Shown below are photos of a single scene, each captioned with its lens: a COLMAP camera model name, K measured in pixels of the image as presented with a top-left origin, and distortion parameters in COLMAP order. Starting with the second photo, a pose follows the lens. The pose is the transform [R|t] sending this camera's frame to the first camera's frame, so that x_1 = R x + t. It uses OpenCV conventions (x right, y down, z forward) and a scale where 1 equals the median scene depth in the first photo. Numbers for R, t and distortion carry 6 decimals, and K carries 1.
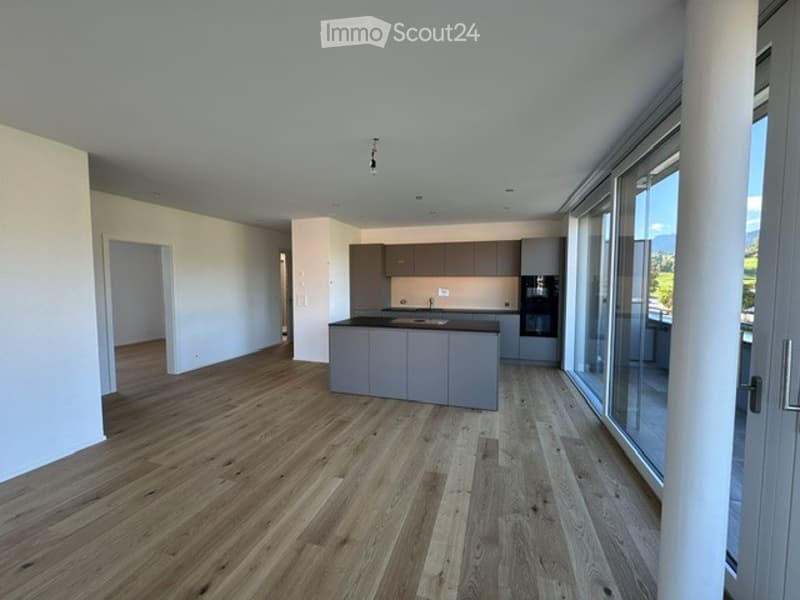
lens RADIAL K [[318.6, 0, 400.0], [0, 318.6, 300.0], [0, 0, 1]] dist [-0.001556, -0.000059]
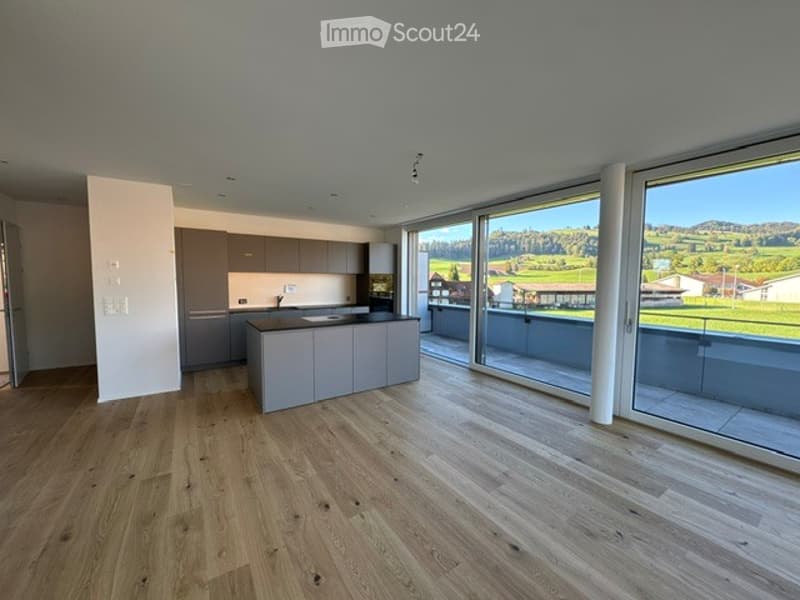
lens RADIAL K [[318.6, 0, 400.0], [0, 318.6, 300.0], [0, 0, 1]] dist [-0.001556, -0.000059]
pose [[0.626804, -0.050834, 0.777517, -0.732722], [0.039538, 0.998659, 0.033418, -0.018535], [-0.778174, 0.009795, 0.627973, 0.249674]]
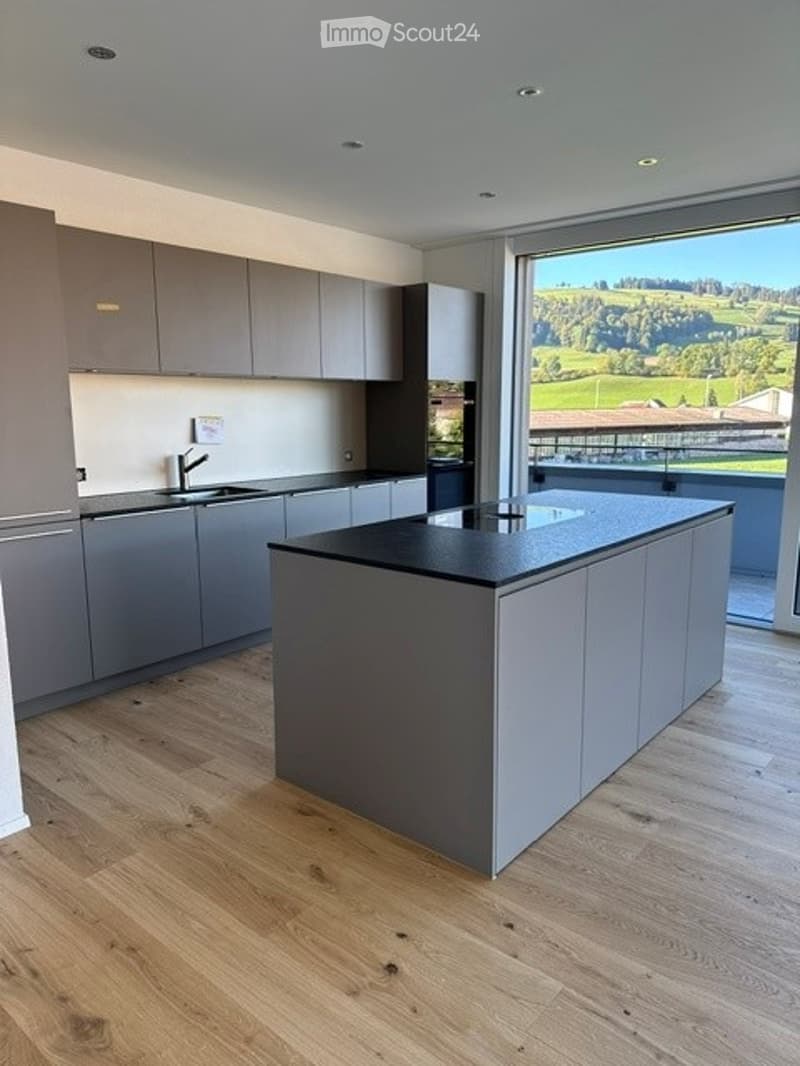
lens RADIAL K [[764.5, 0, 400.0], [0, 764.5, 533.0], [0, 0, 1]] dist [0.000809, -0.000334]
pose [[0.388789, -0.159508, 0.907414, -0.819189], [0.063230, 0.987197, 0.146441, -0.038621], [-0.919155, 0.000441, 0.393896, 0.998498]]
